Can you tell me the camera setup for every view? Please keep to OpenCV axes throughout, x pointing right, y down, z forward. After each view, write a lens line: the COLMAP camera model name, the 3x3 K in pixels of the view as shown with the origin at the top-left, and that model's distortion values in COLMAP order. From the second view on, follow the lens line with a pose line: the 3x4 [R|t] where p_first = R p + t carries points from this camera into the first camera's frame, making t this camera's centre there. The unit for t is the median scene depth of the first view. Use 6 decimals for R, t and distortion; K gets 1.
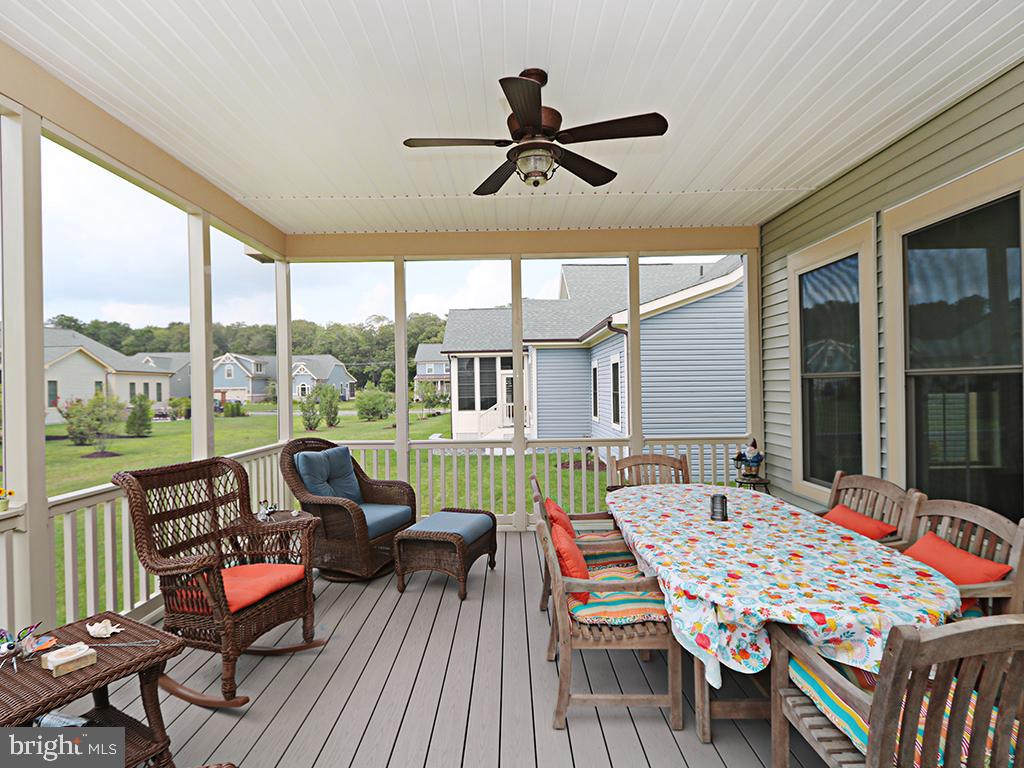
lens RADIAL K [[517.7, 0, 506.1], [0, 517.7, 388.0], [0, 0, 1]] dist [0.000119, -0.000244]
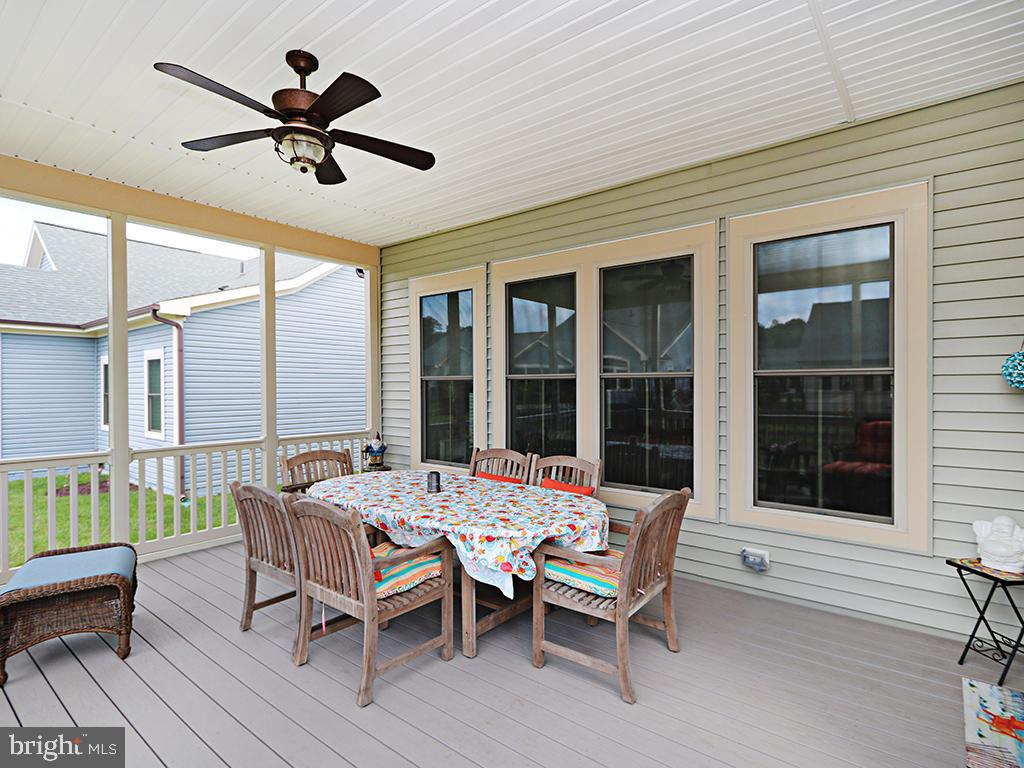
lens RADIAL K [[526.3, 0, 512.0], [0, 526.3, 384.0], [0, 0, 1]] dist [0.000216, 0.000072]
pose [[0.615907, 0.016011, 0.787656, -0.320215], [-0.004359, 0.999847, -0.016916, 0.012290], [-0.787807, 0.006985, 0.615883, 0.057217]]
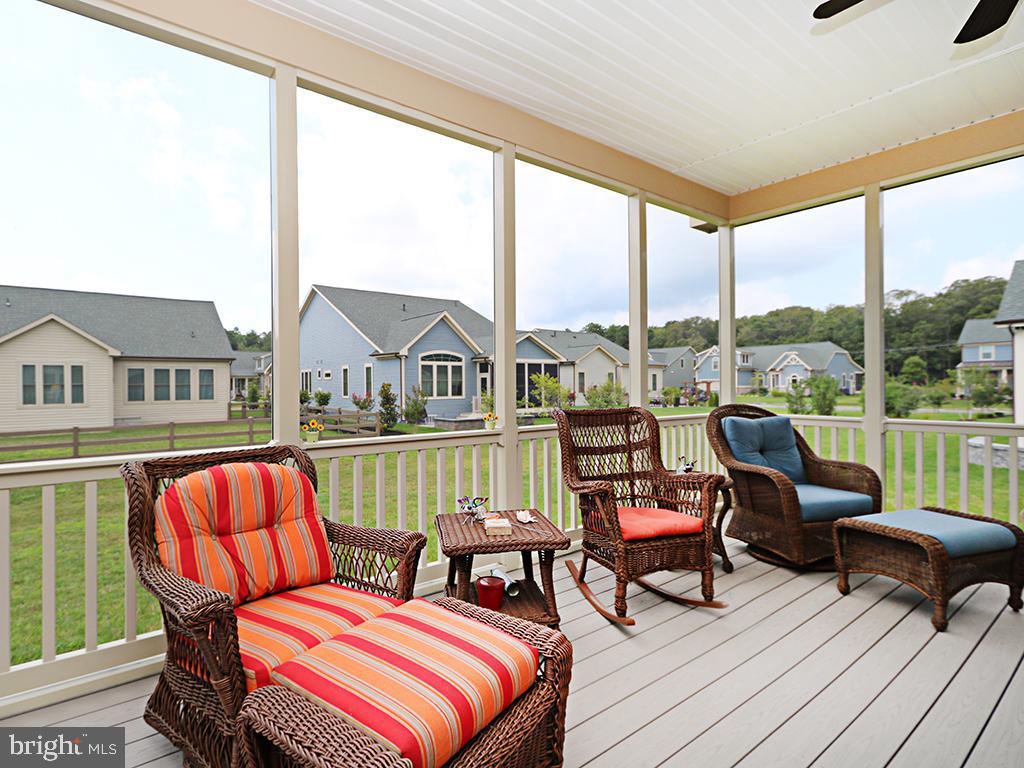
lens RADIAL K [[520.6, 0, 482.9], [0, 520.6, 389.0], [0, 0, 1]] dist [0.001803, -0.000163]
pose [[0.607411, 0.011934, -0.794298, 0.091337], [-0.000672, 0.999894, 0.014510, 0.061171], [0.794388, -0.008280, 0.607355, 0.061513]]
